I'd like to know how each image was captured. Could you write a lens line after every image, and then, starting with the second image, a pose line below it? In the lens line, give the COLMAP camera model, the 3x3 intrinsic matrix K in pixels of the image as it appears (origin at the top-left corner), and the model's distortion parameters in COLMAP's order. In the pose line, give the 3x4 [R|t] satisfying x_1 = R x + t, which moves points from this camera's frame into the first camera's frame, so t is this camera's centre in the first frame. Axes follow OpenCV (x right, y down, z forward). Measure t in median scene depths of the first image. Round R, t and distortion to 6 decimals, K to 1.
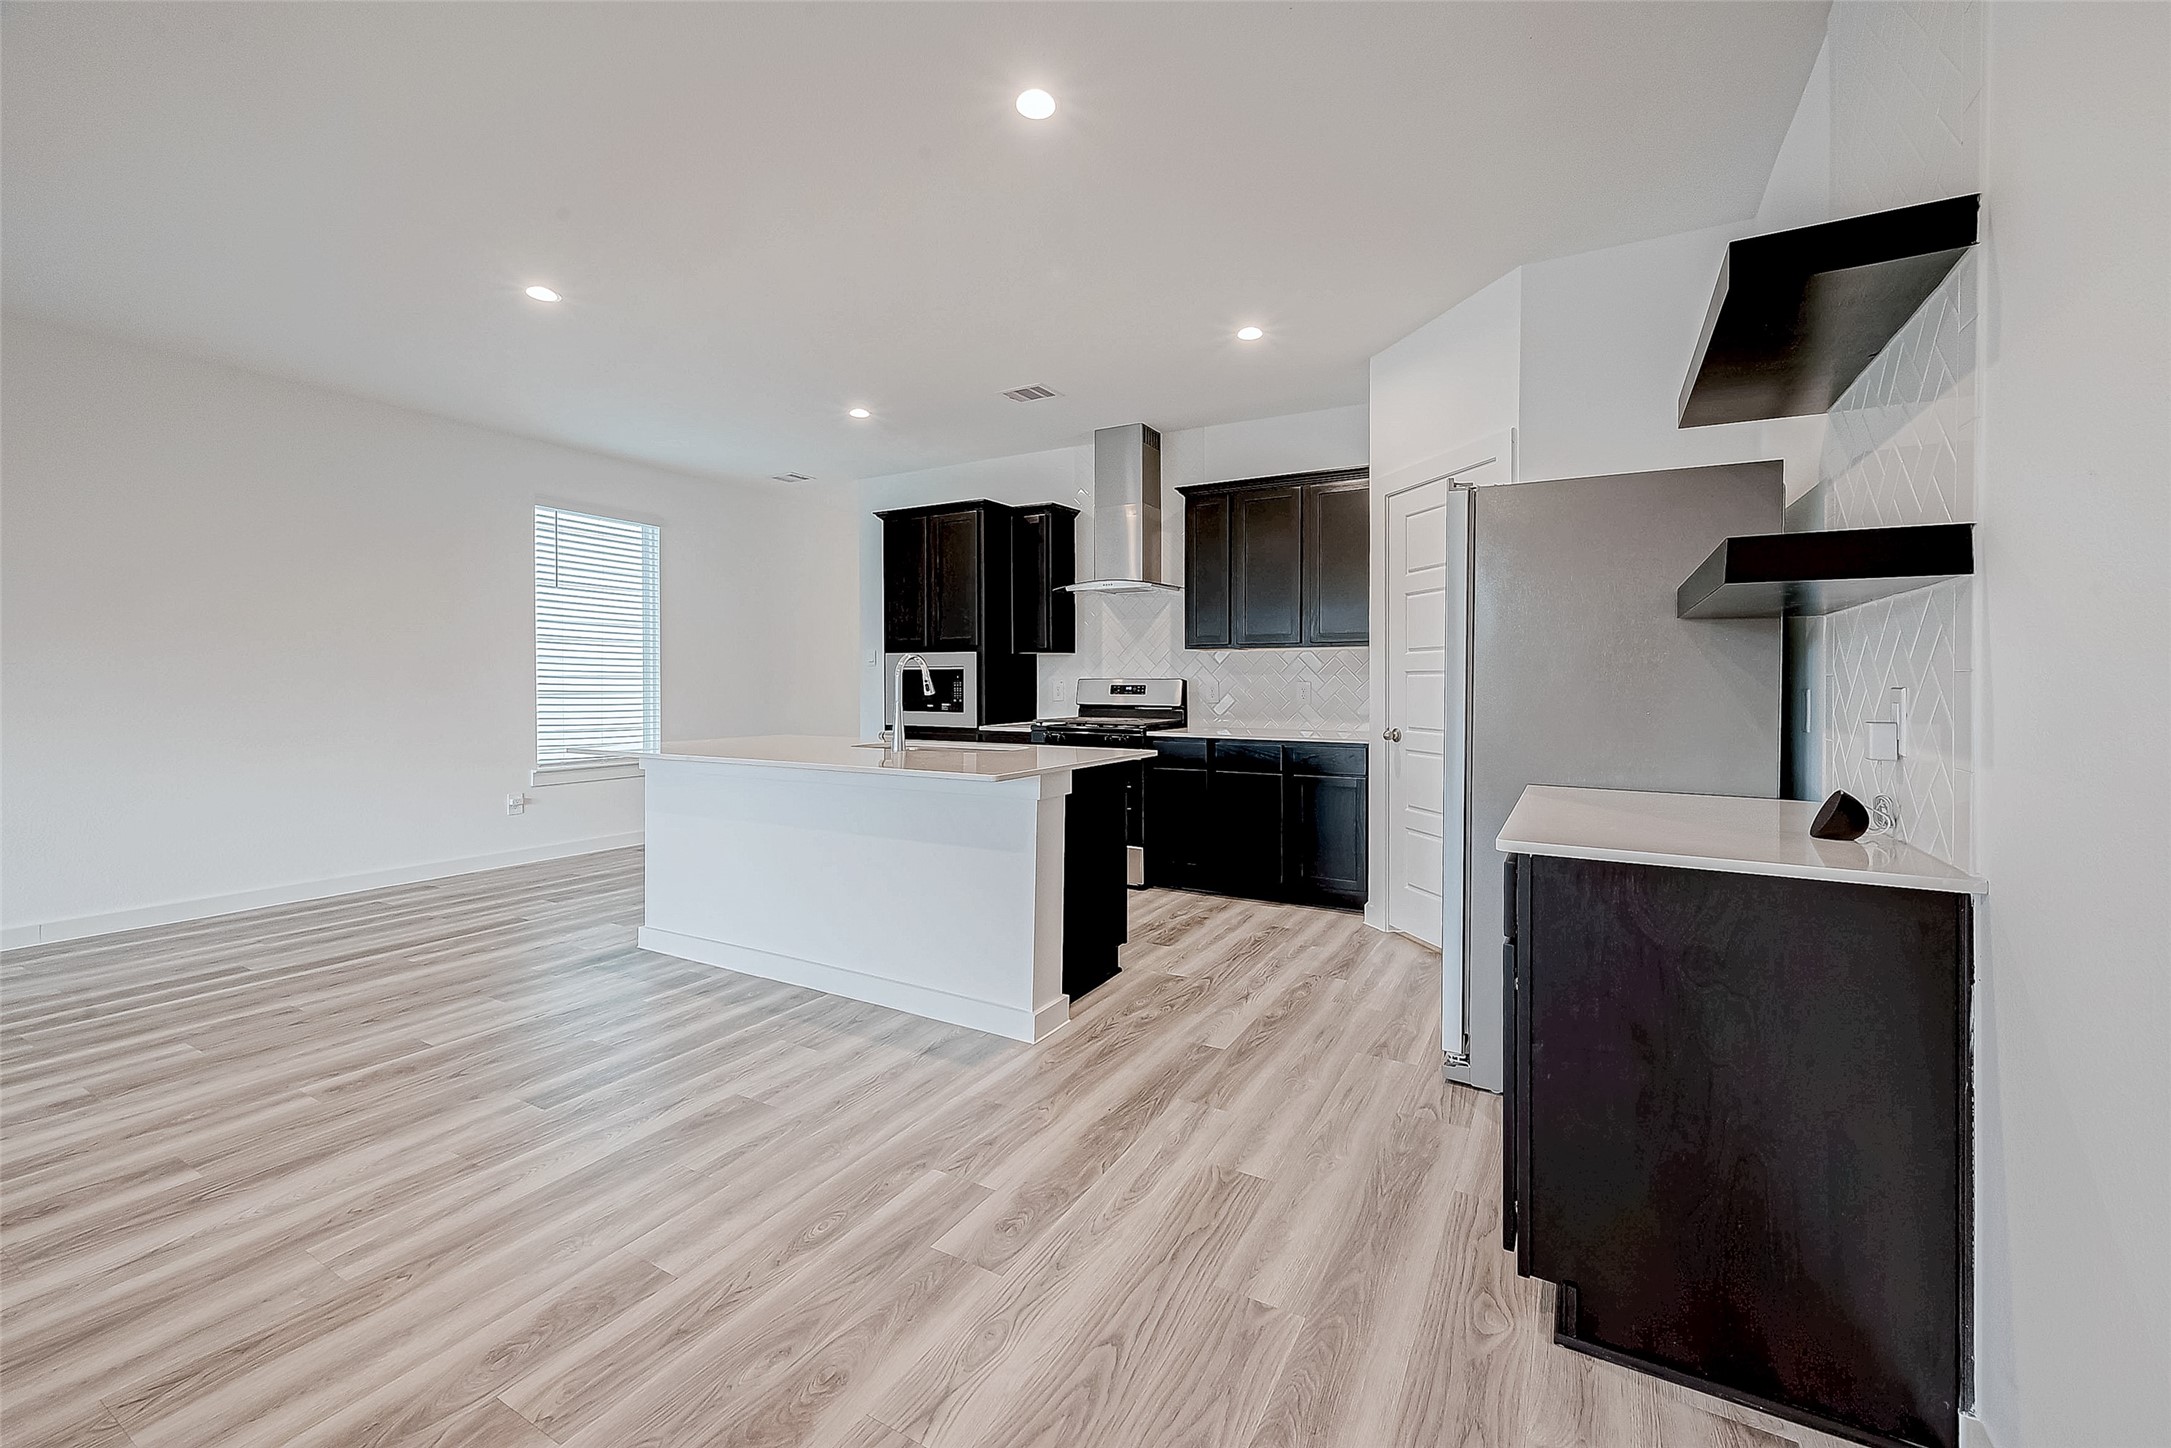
lens RADIAL K [[872.5, 0, 1093.1], [0, 872.5, 675.3], [0, 0, 1]] dist [0.000417, 0.000061]
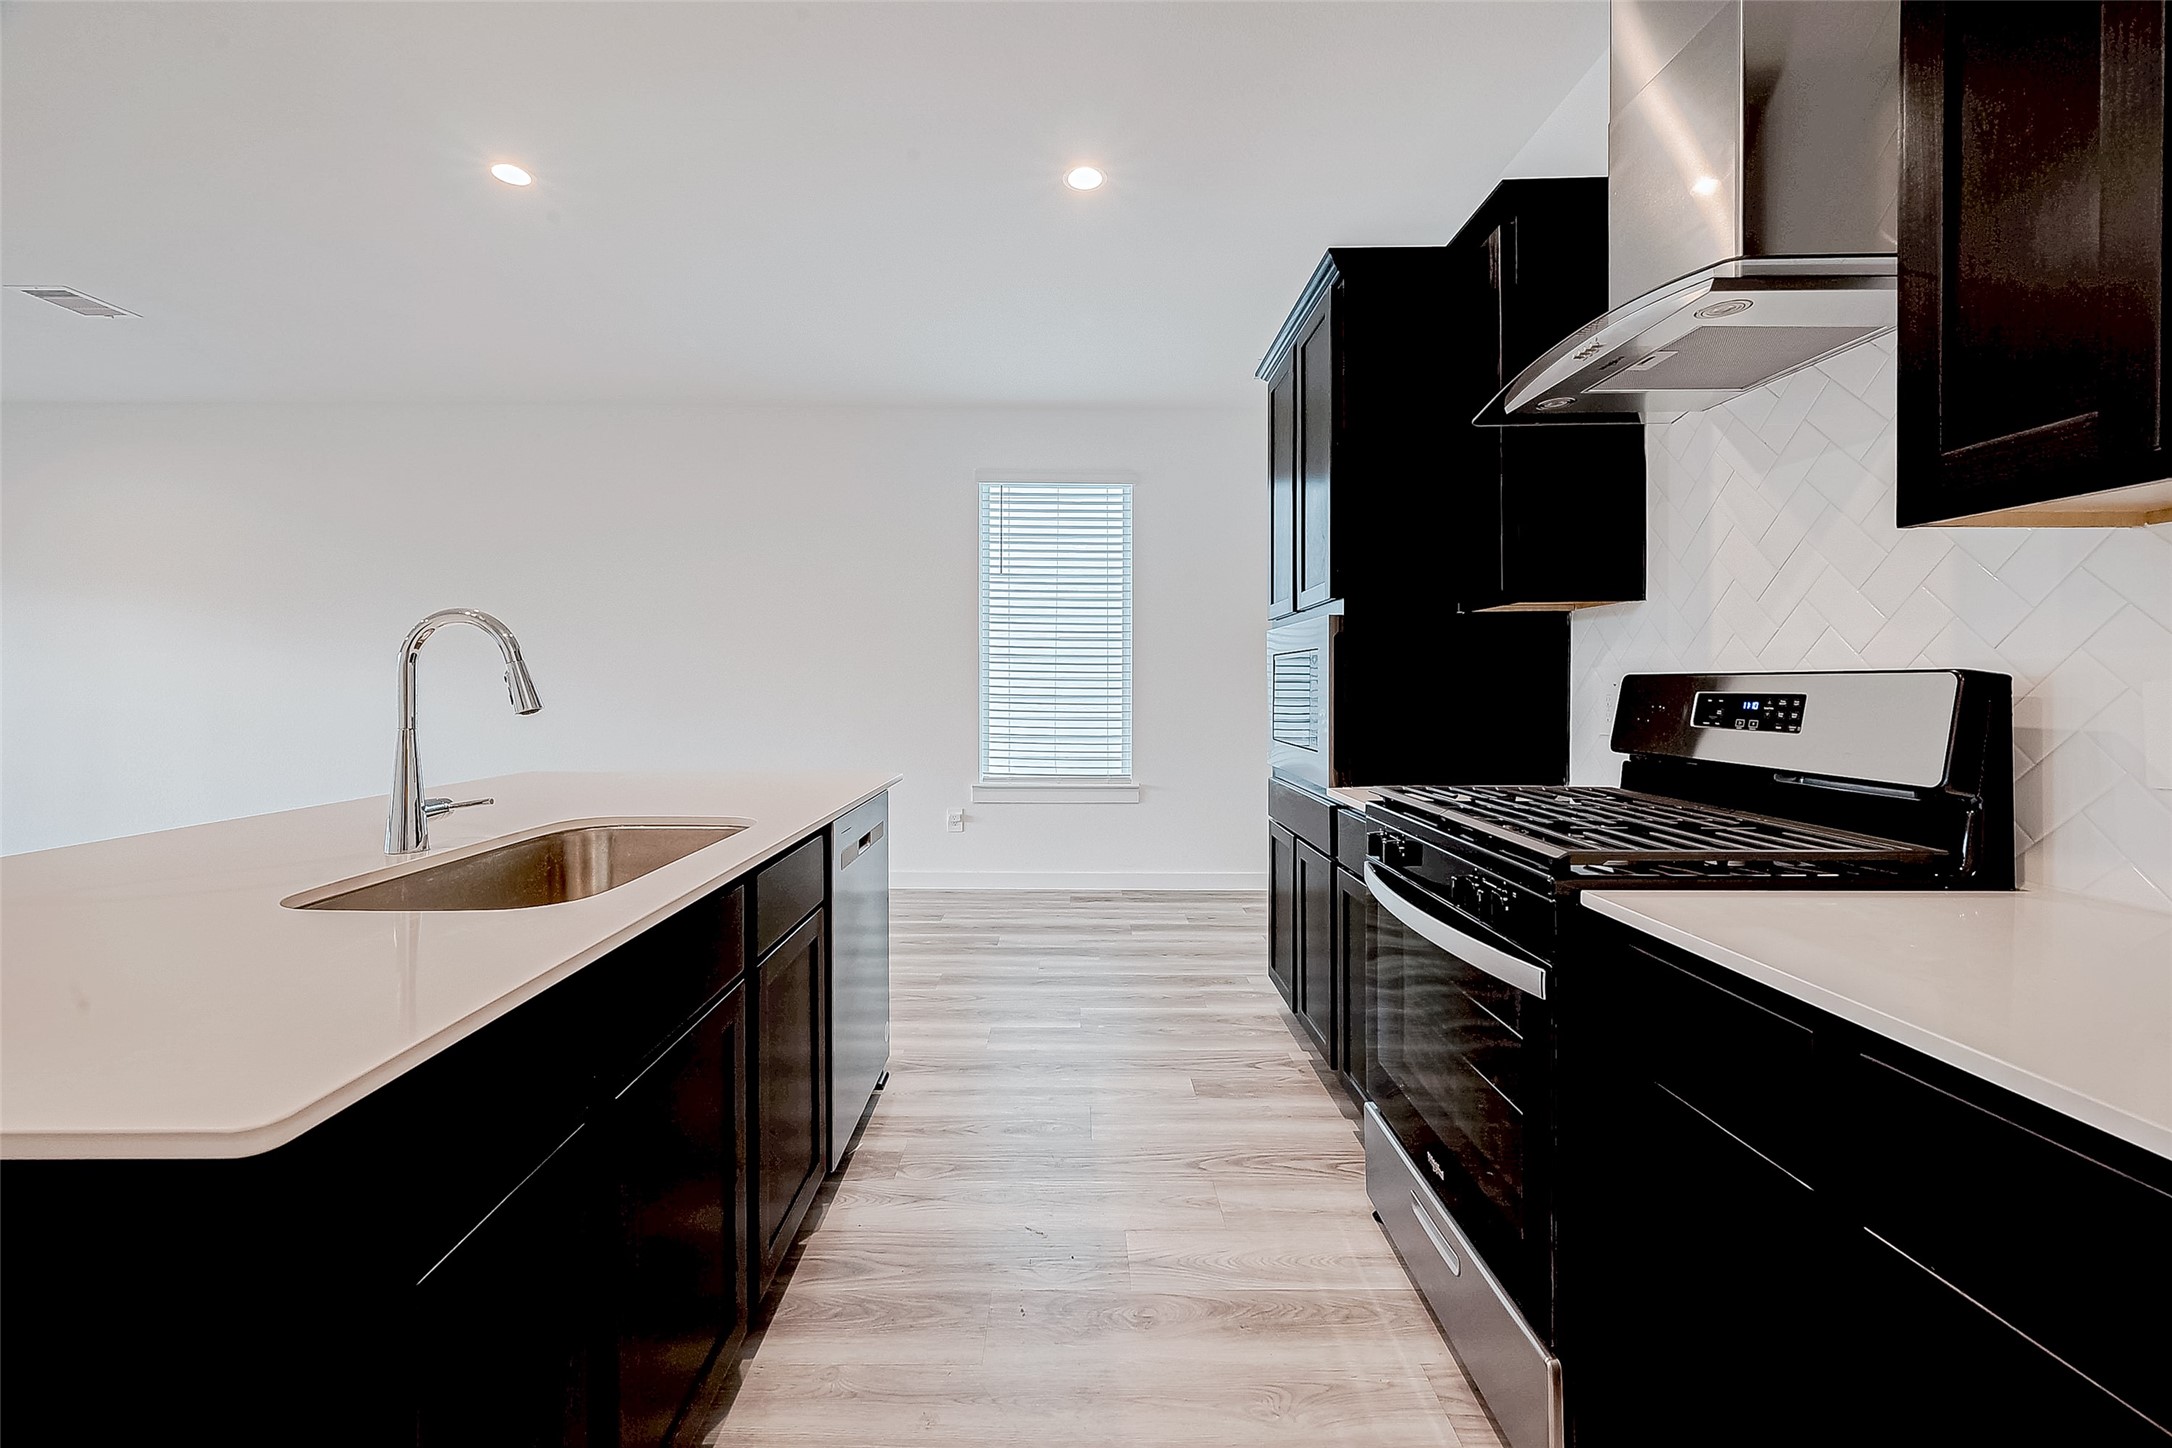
lens RADIAL K [[872.9, 0, 1093.6], [0, 872.9, 675.3], [0, 0, 1]] dist [0.000417, 0.000061]
pose [[0.490674, -0.009114, -0.871296, 0.189383], [0.013546, 0.999904, -0.002831, 0.003259], [0.871238, -0.010413, 0.490751, 0.682037]]
